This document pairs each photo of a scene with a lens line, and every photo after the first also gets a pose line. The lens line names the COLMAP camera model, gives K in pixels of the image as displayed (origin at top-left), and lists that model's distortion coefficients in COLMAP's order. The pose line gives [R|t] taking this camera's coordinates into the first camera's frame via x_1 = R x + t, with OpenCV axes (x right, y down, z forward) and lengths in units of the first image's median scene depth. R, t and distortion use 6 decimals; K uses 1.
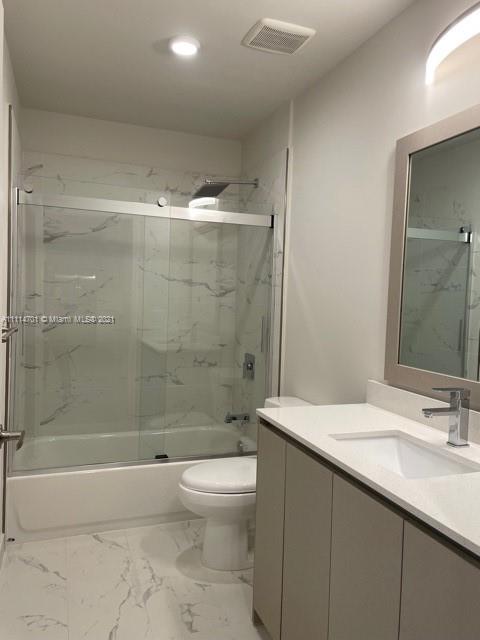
lens RADIAL K [[474.9, 0, 229.5], [0, 474.9, 321.0], [0, 0, 1]] dist [0.073208, -0.080617]
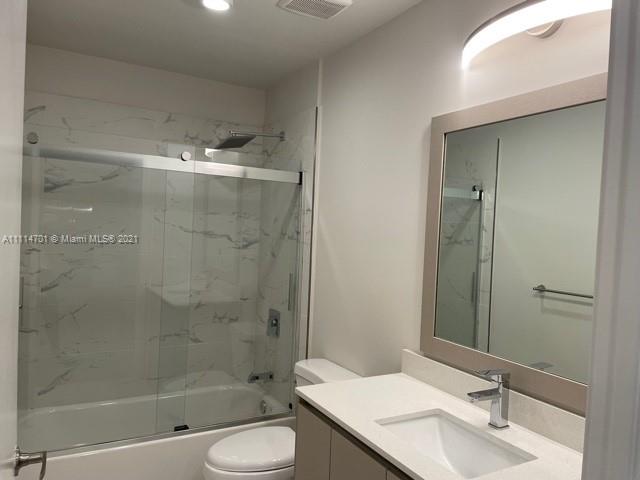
lens RADIAL K [[474.9, 0, 320.0], [0, 474.9, 240.0], [0, 0, 1]] dist [0.073208, -0.080617]
pose [[0.984090, 0.005309, 0.177592, -0.040082], [-0.001998, 0.999821, -0.018815, -0.056571], [-0.177660, 0.018161, 0.983924, 0.025042]]
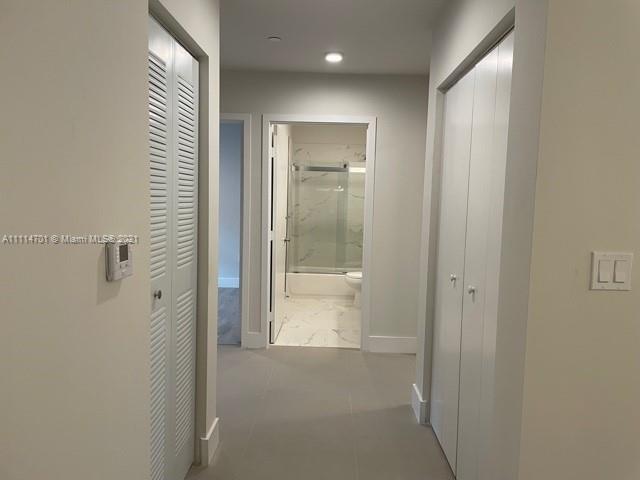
lens RADIAL K [[474.9, 0, 320.0], [0, 474.9, 240.0], [0, 0, 1]] dist [0.073208, -0.080617]
pose [[0.932171, 0.019176, -0.361510, 0.518954], [-0.010660, 0.999617, 0.025538, 0.055049], [0.361861, -0.019952, 0.932018, -1.088562]]
